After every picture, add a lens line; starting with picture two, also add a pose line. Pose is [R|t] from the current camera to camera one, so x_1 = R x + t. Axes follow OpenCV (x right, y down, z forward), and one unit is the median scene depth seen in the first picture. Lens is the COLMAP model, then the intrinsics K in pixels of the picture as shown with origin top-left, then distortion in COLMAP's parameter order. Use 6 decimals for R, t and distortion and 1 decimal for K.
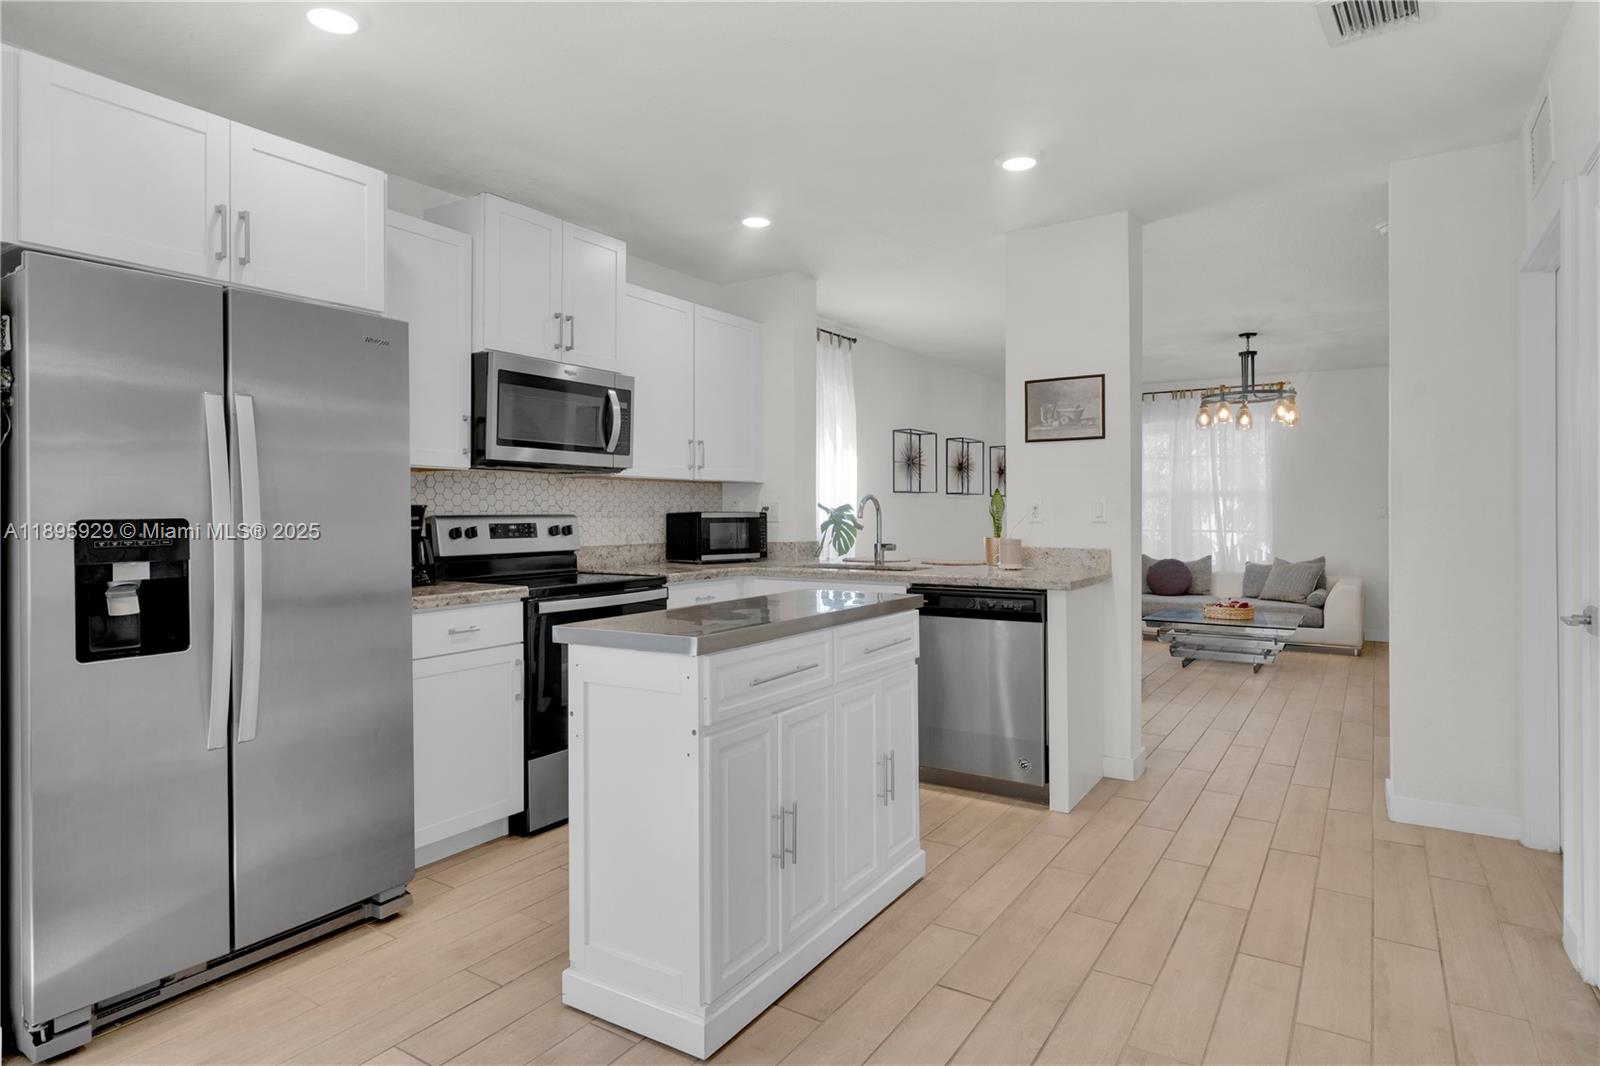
lens RADIAL K [[816.1, 0, 853.0], [0, 816.1, 507.6], [0, 0, 1]] dist [0.000603, 0.000008]
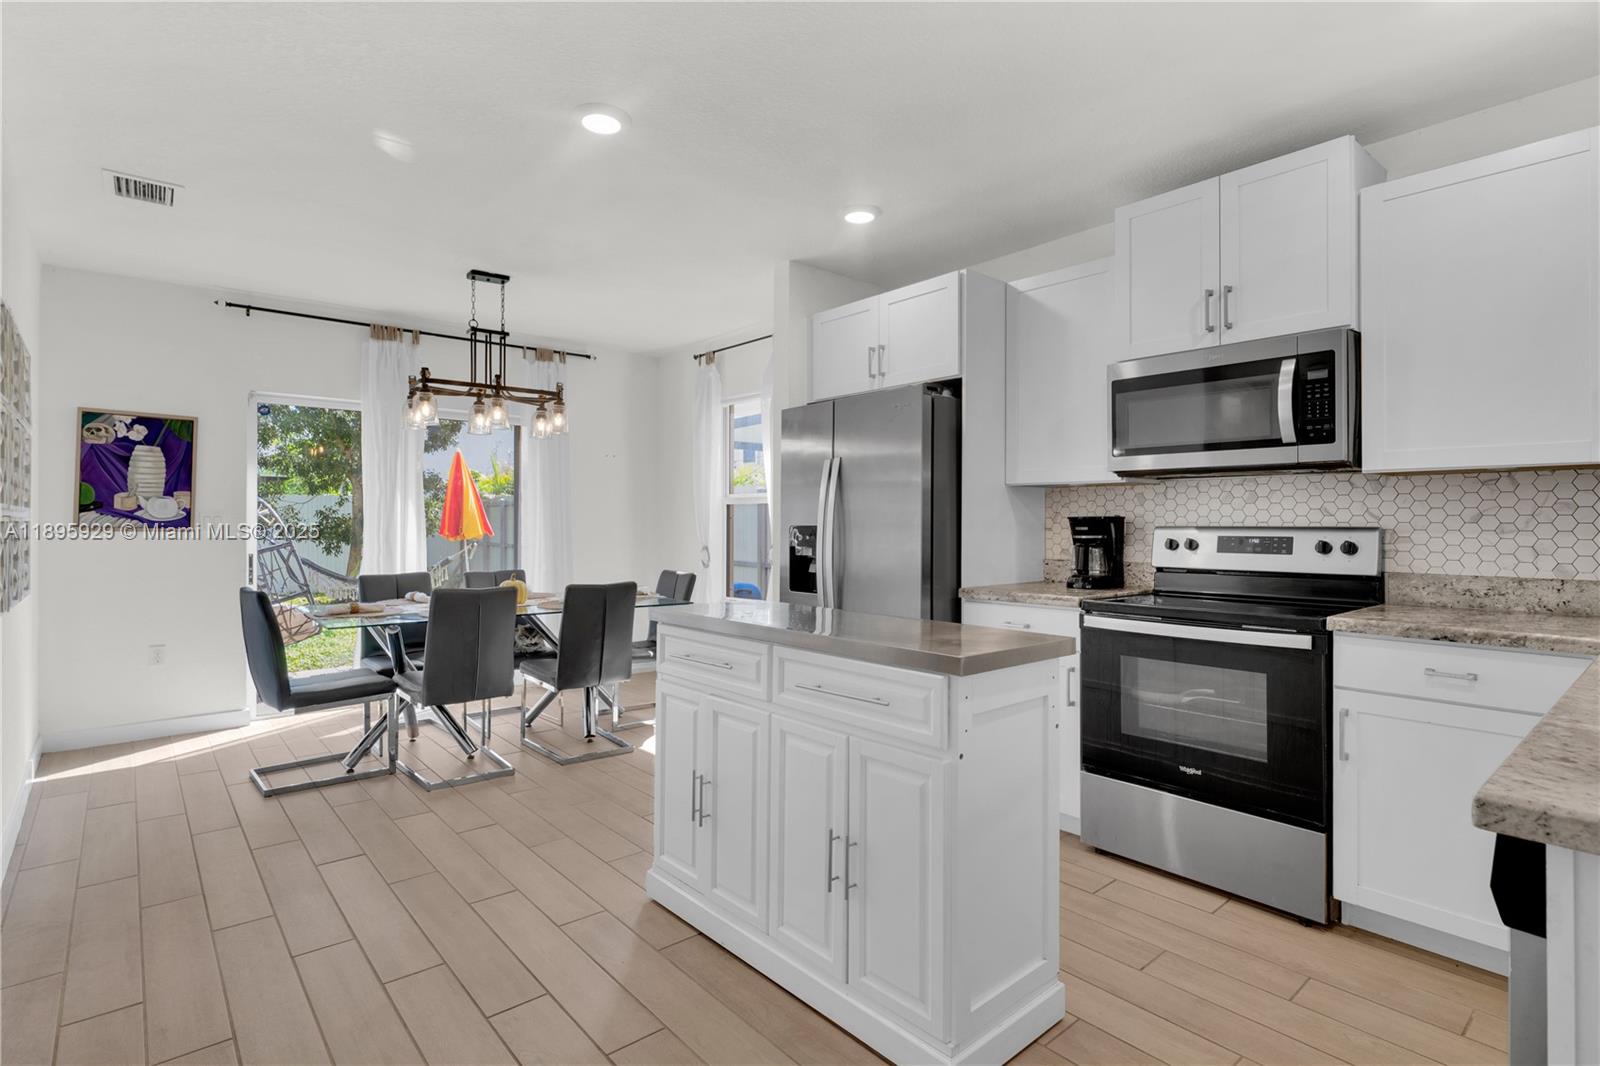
lens RADIAL K [[762.4, 0, 799.8], [0, 762.4, 526.7], [0, 0, 1]] dist [0.000562, 0.000086]
pose [[-0.268424, 0.007976, -0.963268, 0.490326], [0.004105, 0.999966, 0.007136, 0.001229], [0.963292, -0.002039, -0.268448, 0.752842]]
